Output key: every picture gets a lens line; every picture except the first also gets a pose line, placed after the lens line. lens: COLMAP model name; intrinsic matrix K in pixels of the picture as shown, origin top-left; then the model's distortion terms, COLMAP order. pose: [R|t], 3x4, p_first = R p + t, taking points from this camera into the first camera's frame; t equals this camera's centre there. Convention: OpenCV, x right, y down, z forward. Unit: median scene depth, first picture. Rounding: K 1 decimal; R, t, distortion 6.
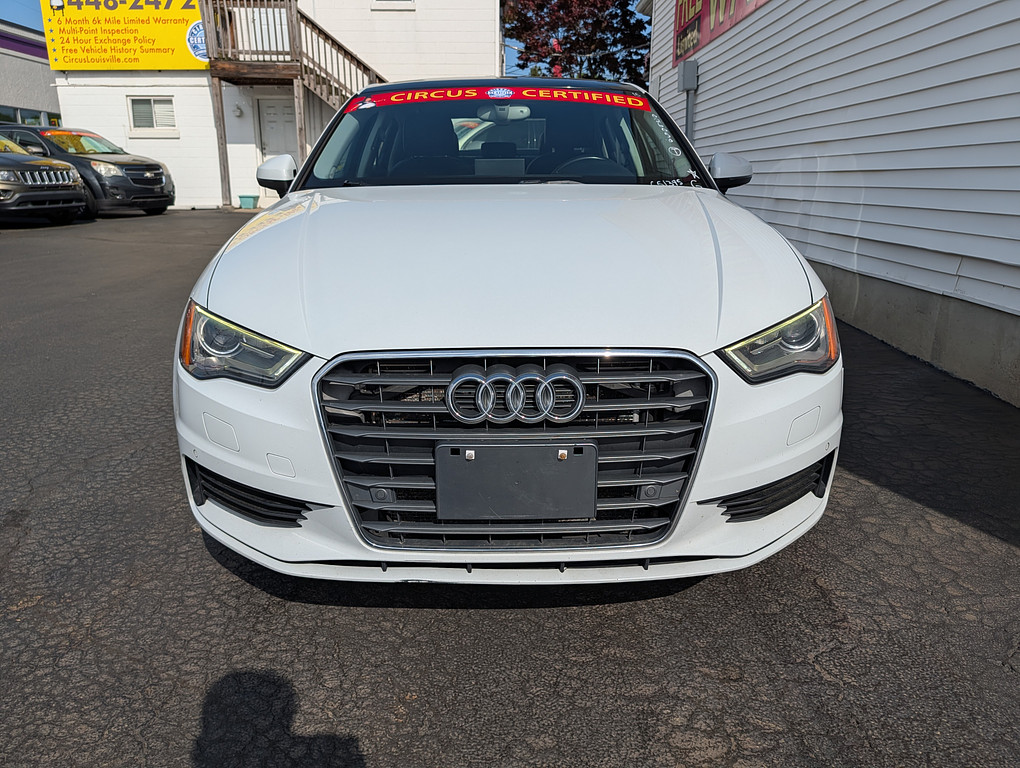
lens RADIAL K [[743.6, 0, 510.0], [0, 743.6, 384.0], [0, 0, 1]] dist [0.004166, -0.002235]
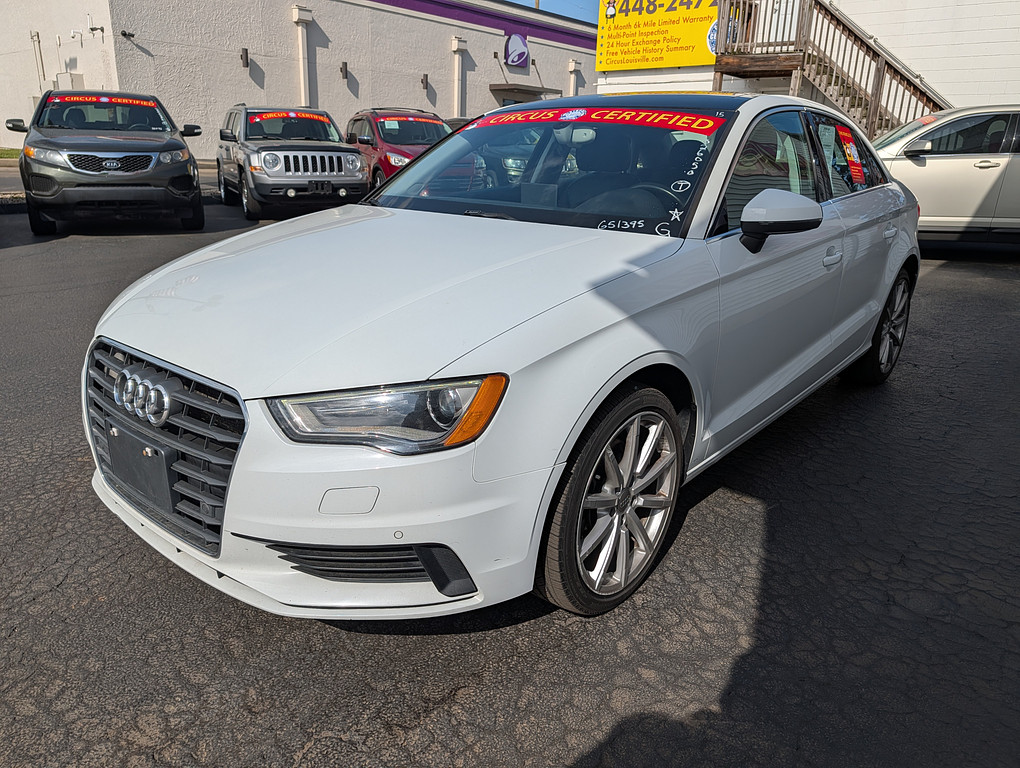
lens RADIAL K [[751.5, 0, 510.0], [0, 751.5, 384.0], [0, 0, 1]] dist [0.006584, 0.002976]
pose [[0.744784, 0.218398, -0.630554, 0.138048], [-0.209675, 0.973659, 0.089576, -0.026492], [0.633508, 0.065497, 0.770959, 0.047157]]
